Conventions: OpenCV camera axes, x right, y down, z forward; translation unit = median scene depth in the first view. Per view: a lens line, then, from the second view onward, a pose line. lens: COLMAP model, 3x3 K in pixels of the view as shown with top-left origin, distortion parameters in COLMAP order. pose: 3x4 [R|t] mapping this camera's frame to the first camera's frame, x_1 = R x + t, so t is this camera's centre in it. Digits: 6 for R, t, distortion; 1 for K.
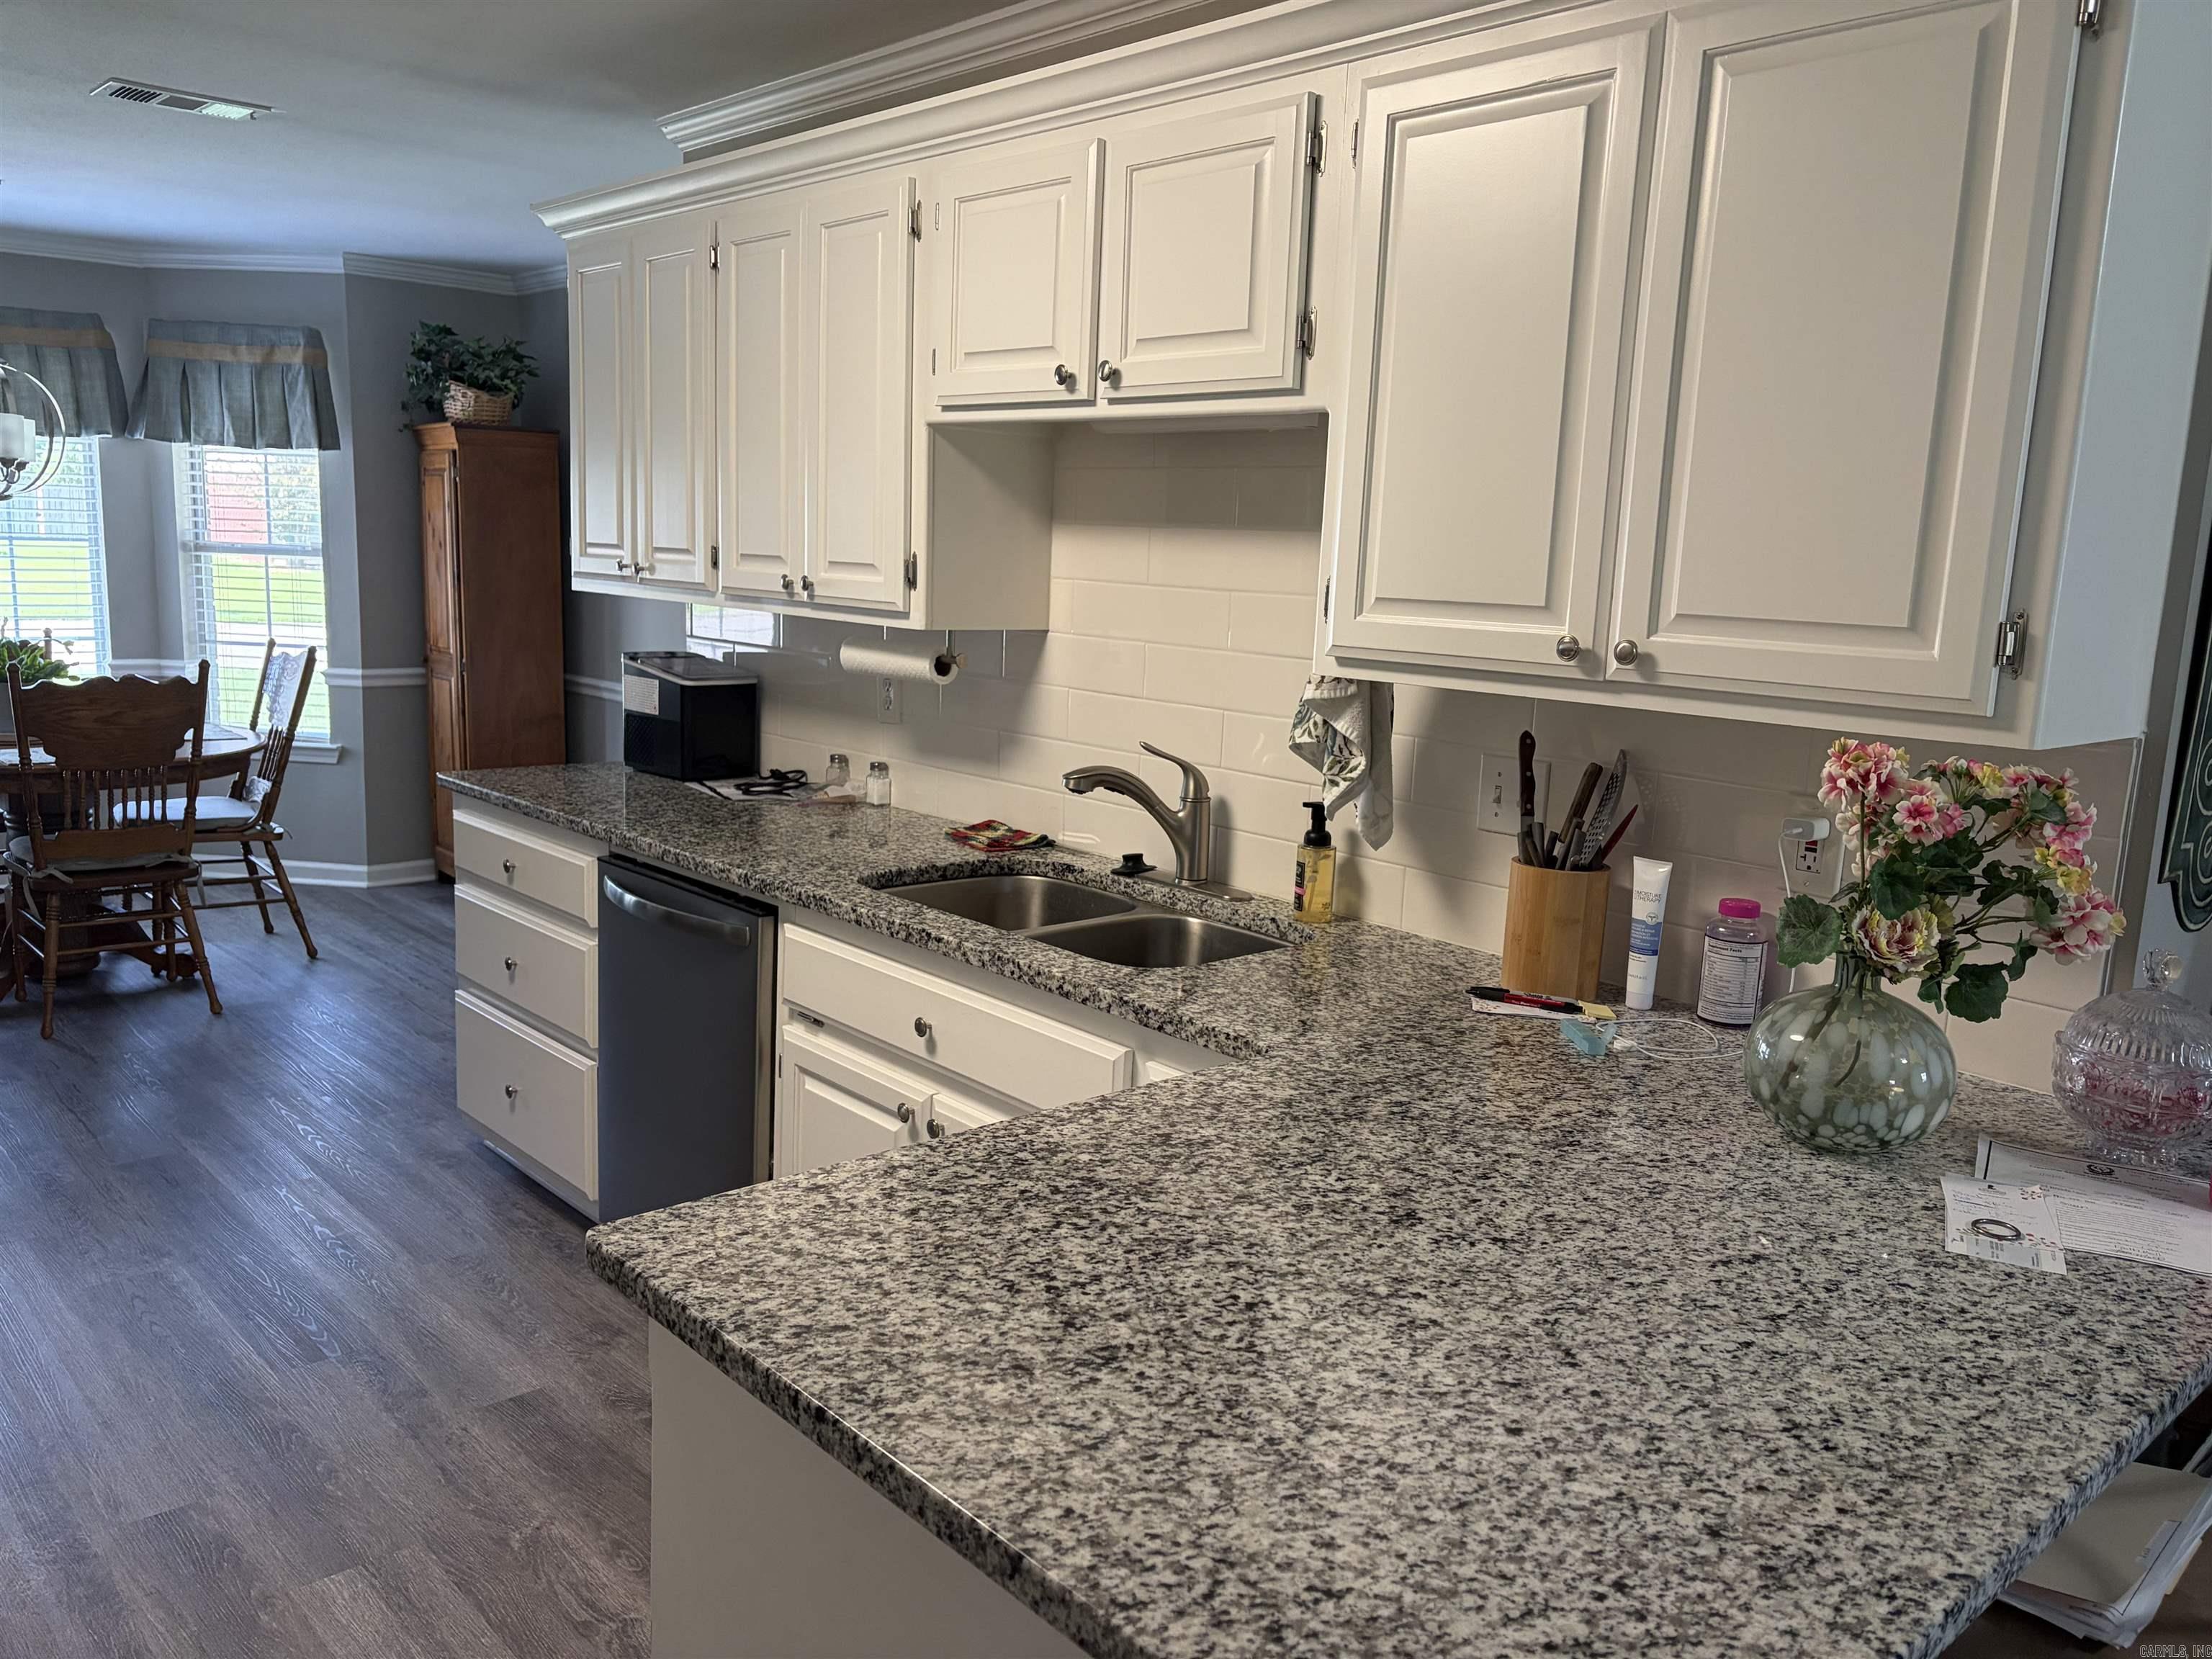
lens RADIAL K [[1688.9, 0, 1115.7], [0, 1688.9, 847.1], [0, 0, 1]] dist [0.049529, -0.049043]
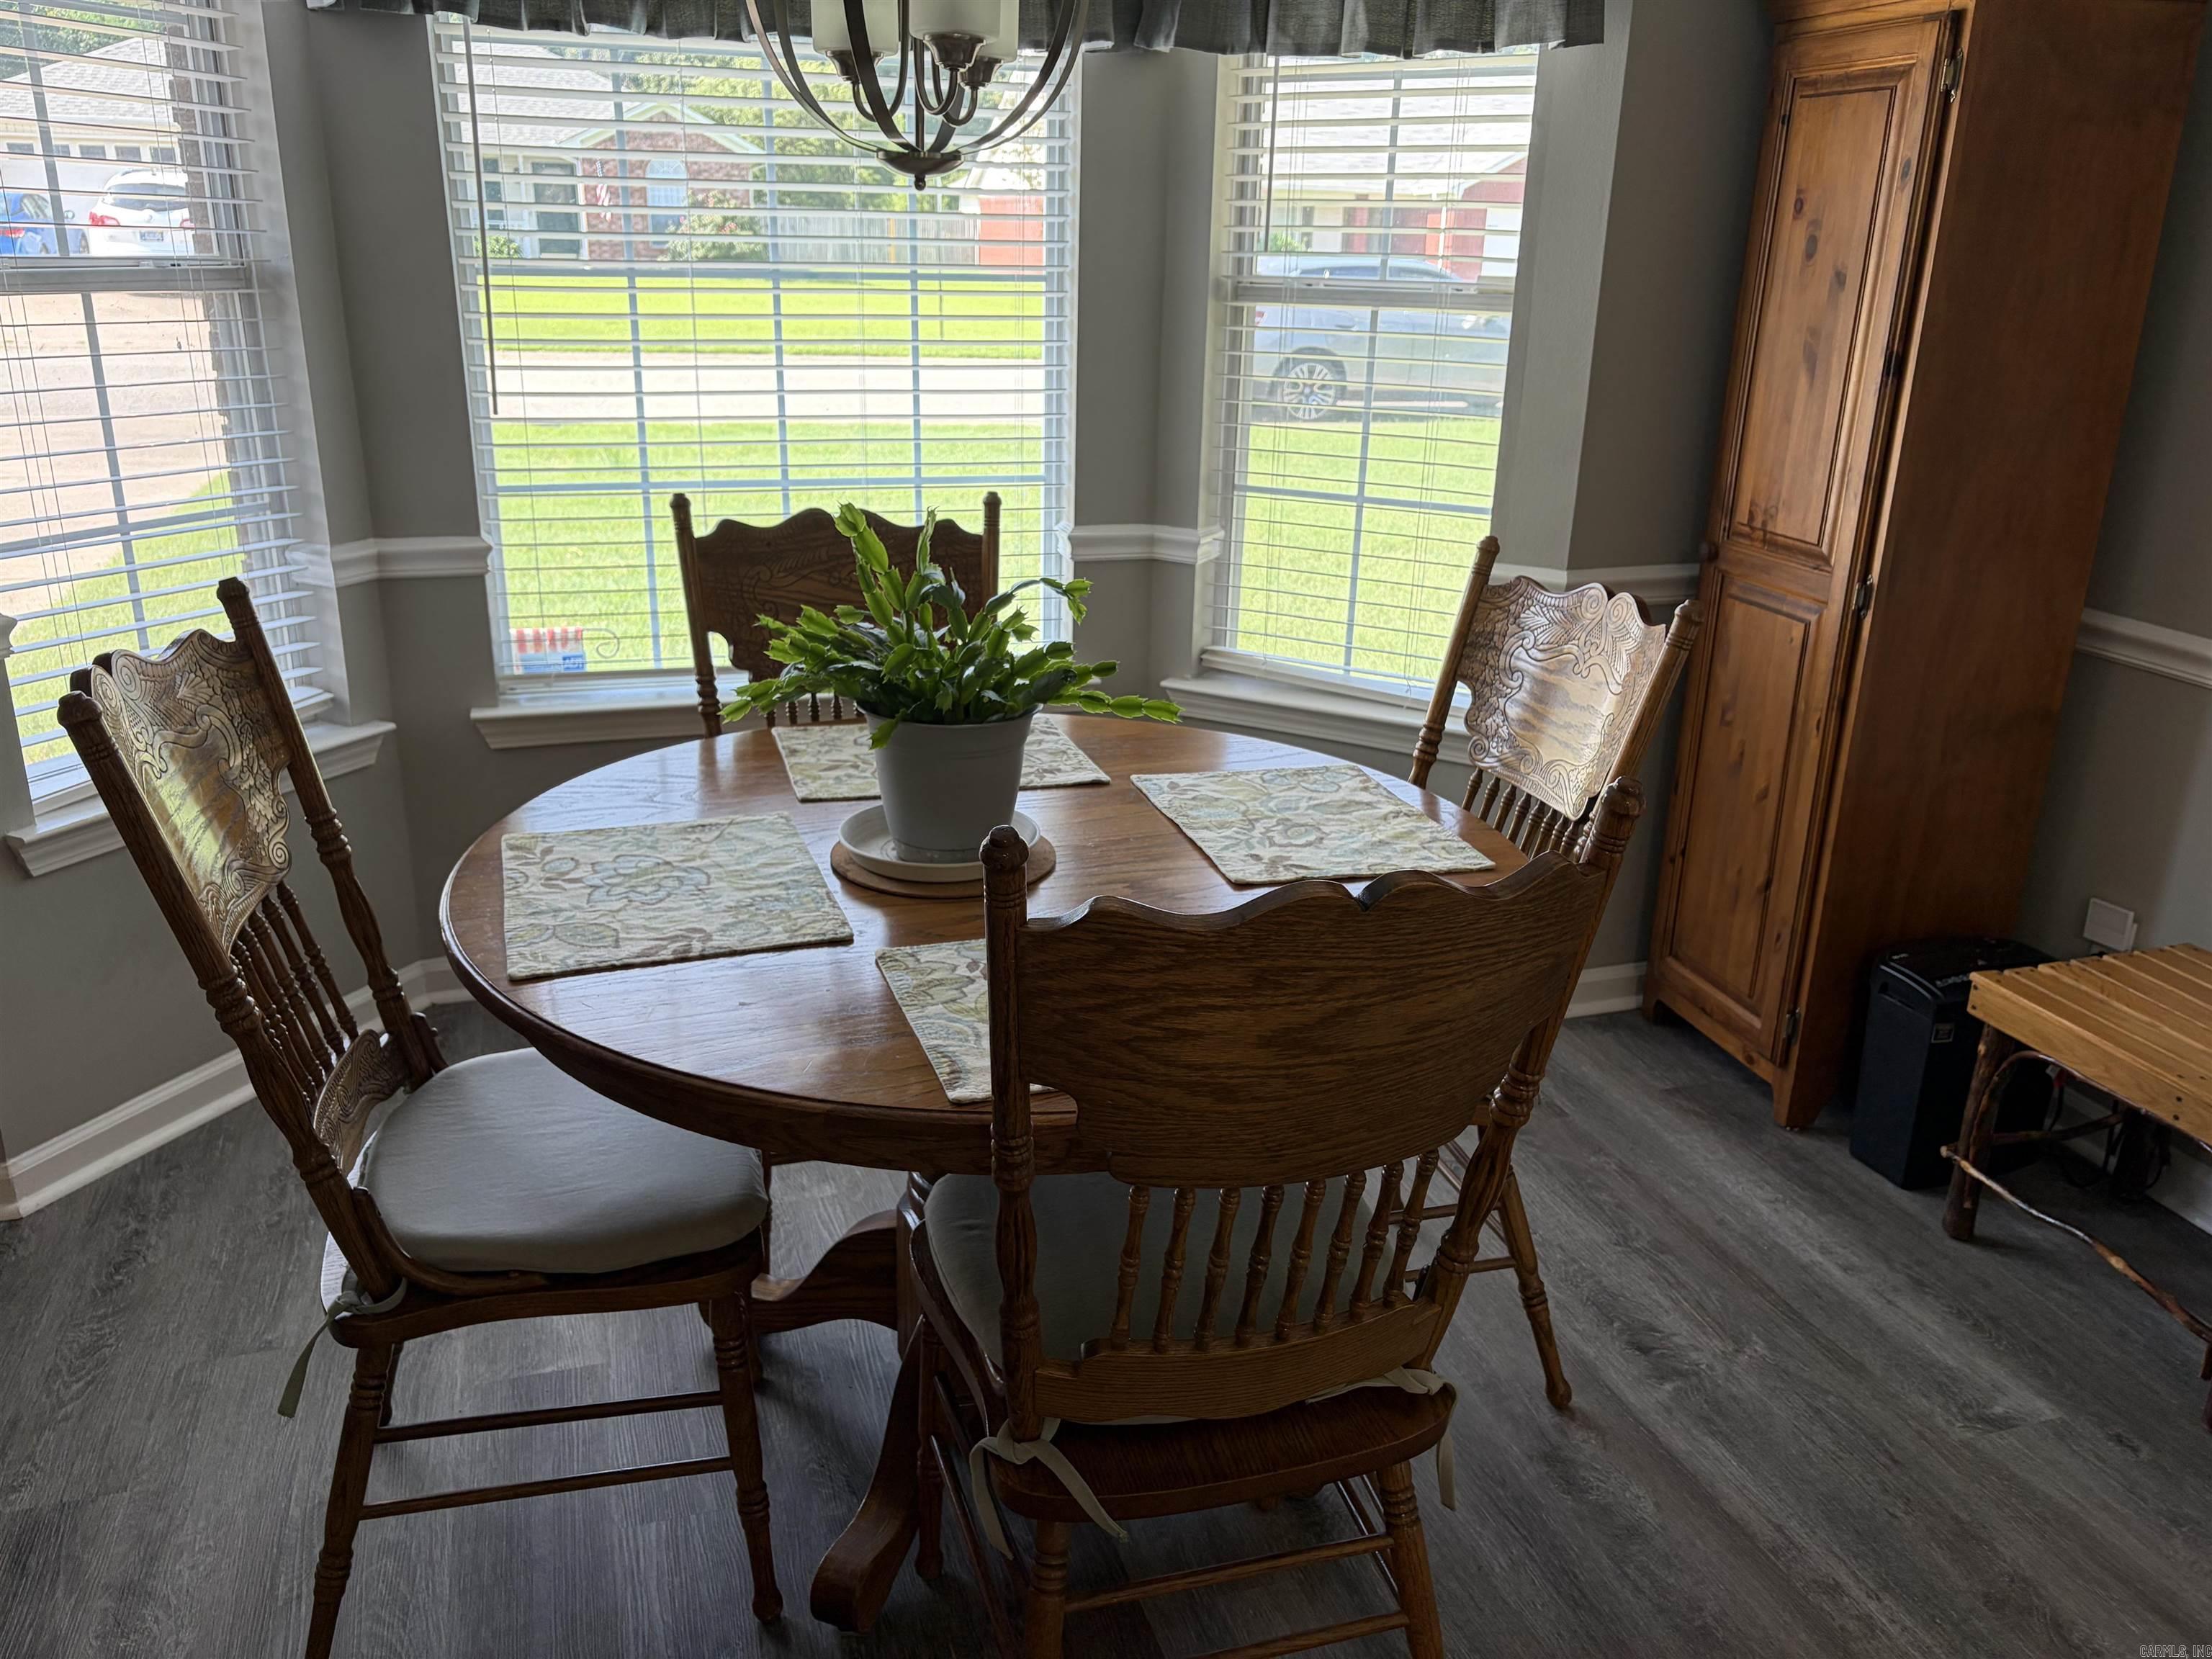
lens RADIAL K [[1688.9, 0, 1088.9], [0, 1688.9, 822.4], [0, 0, 1]] dist [0.049529, -0.049043]
pose [[0.905006, 0.125003, -0.406619, -1.679493], [-0.069456, 0.986445, 0.148667, -0.442892], [0.419691, -0.106302, 0.901421, 2.467953]]
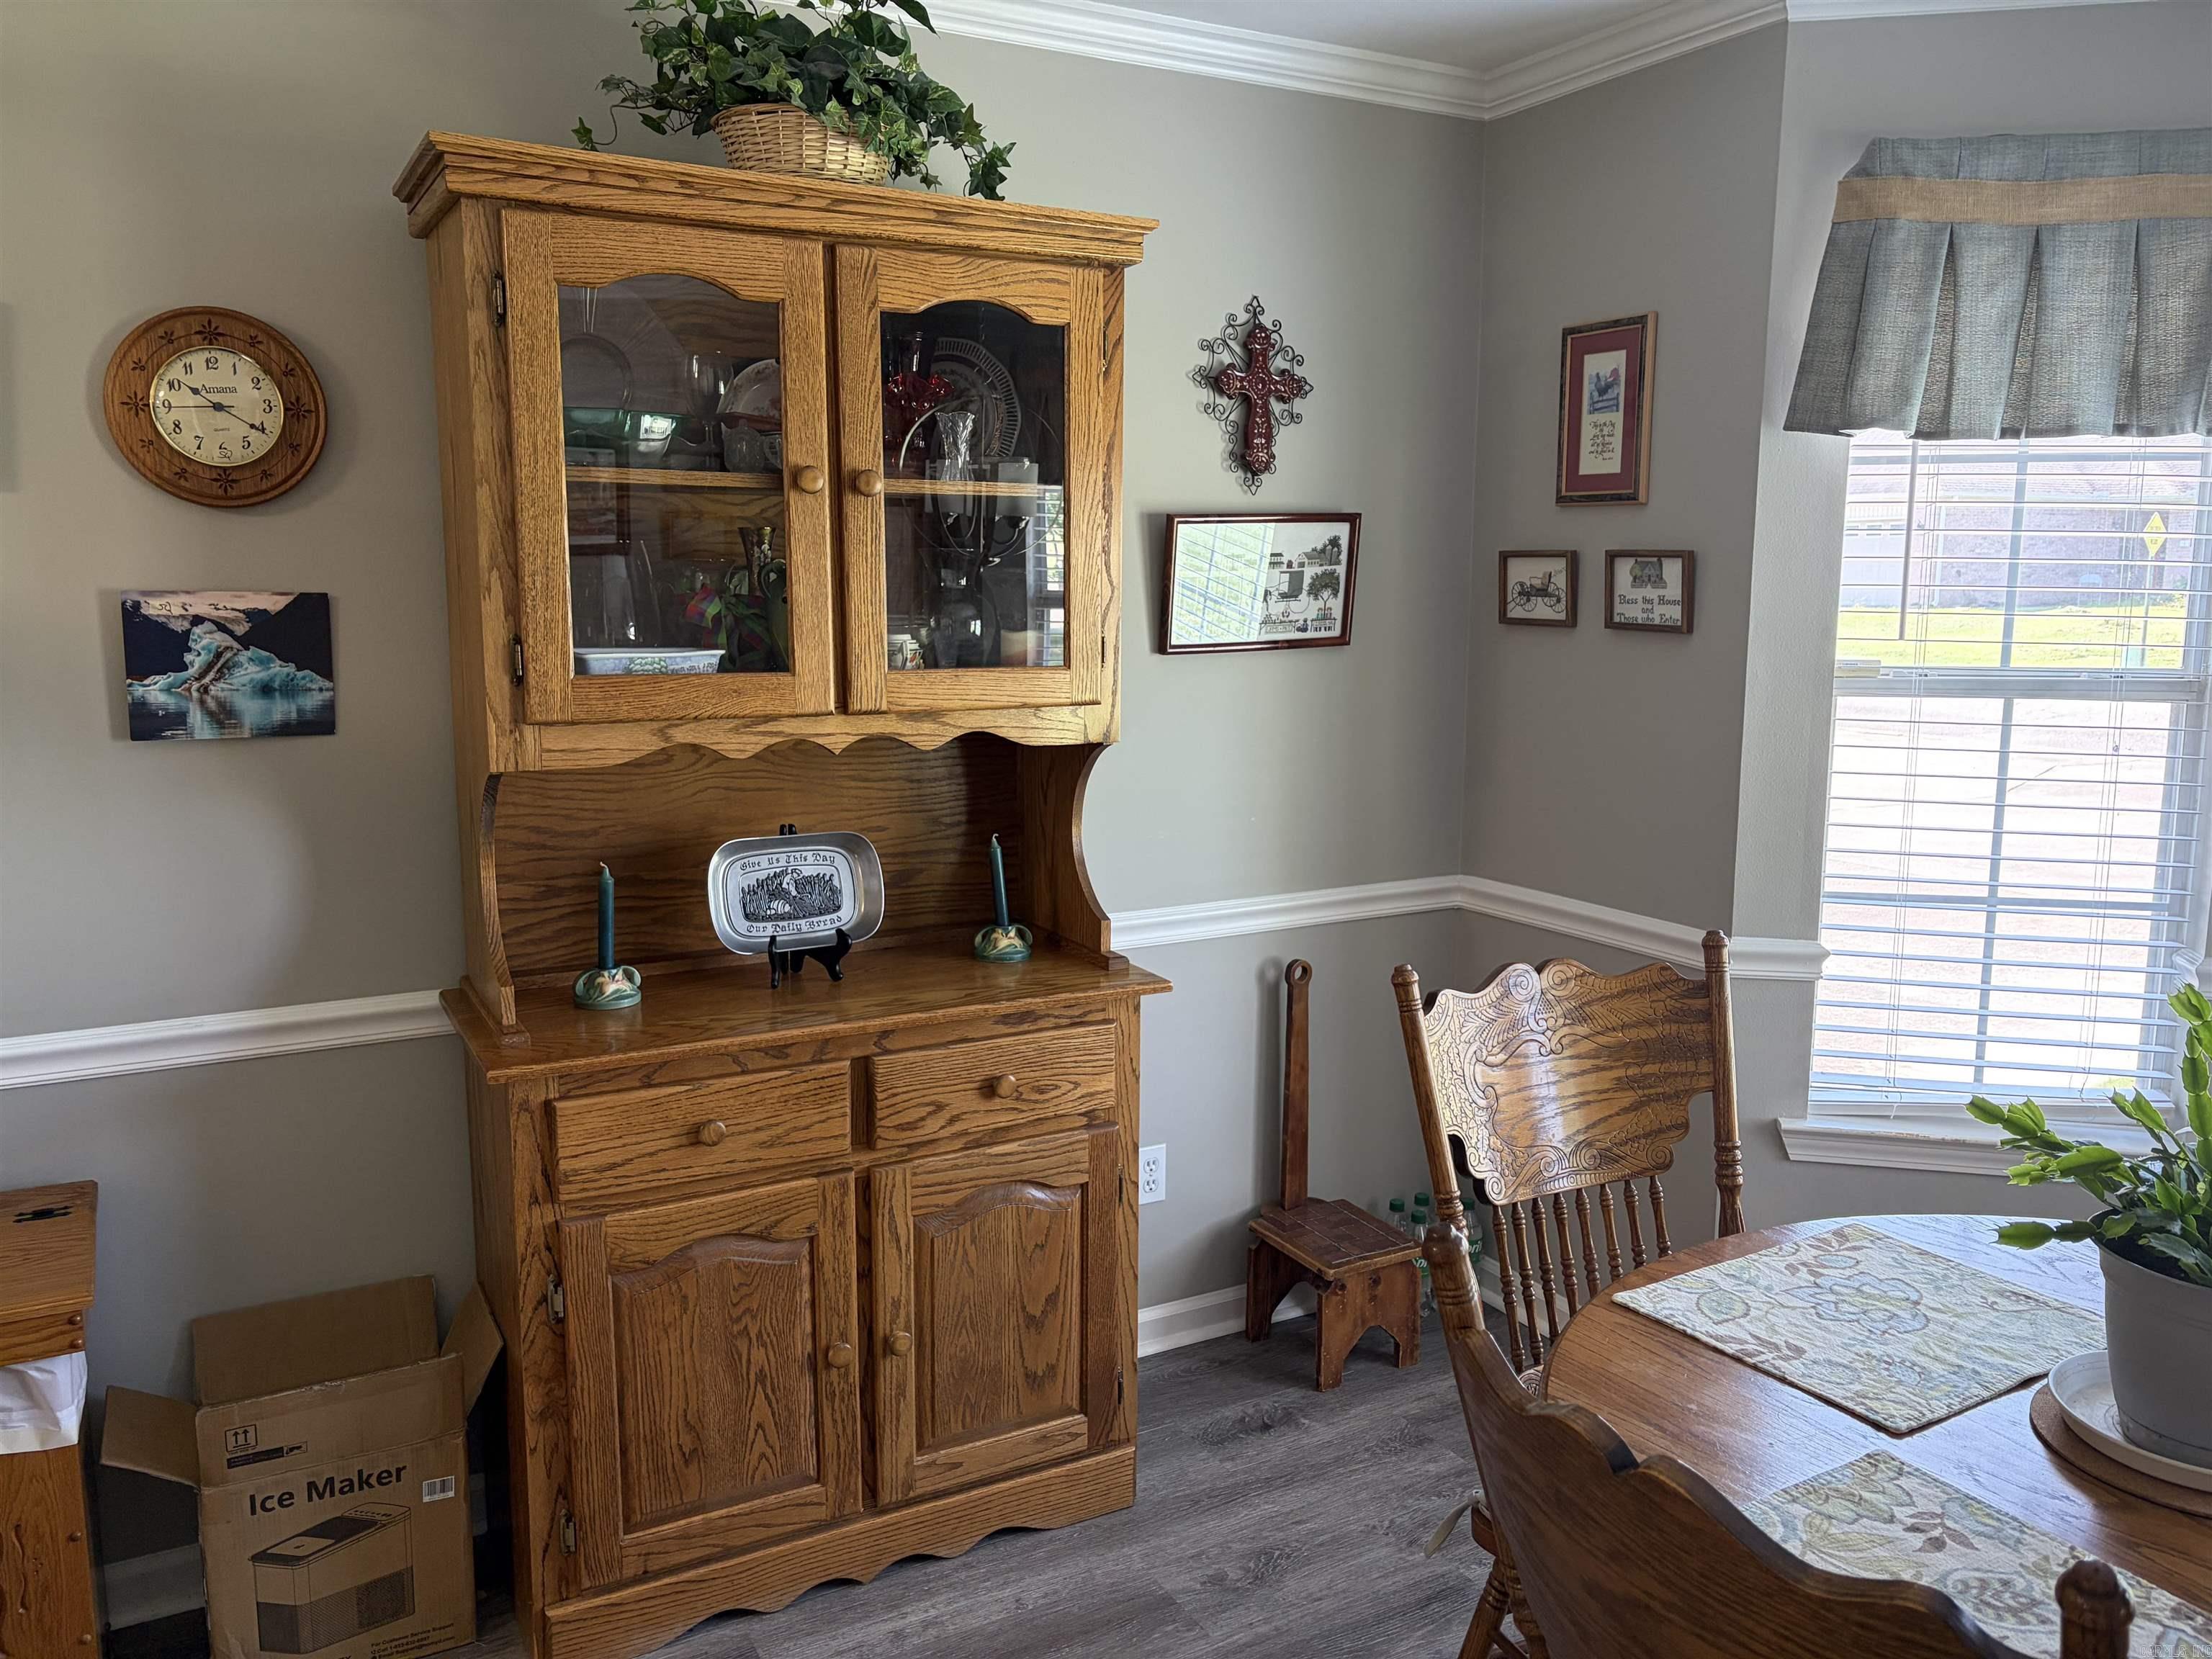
lens RADIAL K [[1688.9, 0, 1110.5], [0, 1688.9, 822.7], [0, 0, 1]] dist [0.049529, -0.049043]
pose [[-0.248205, 0.105212, -0.962977, -1.200640], [-0.185859, 0.970444, 0.153933, -0.614821], [0.950711, 0.217185, -0.221314, 3.137234]]
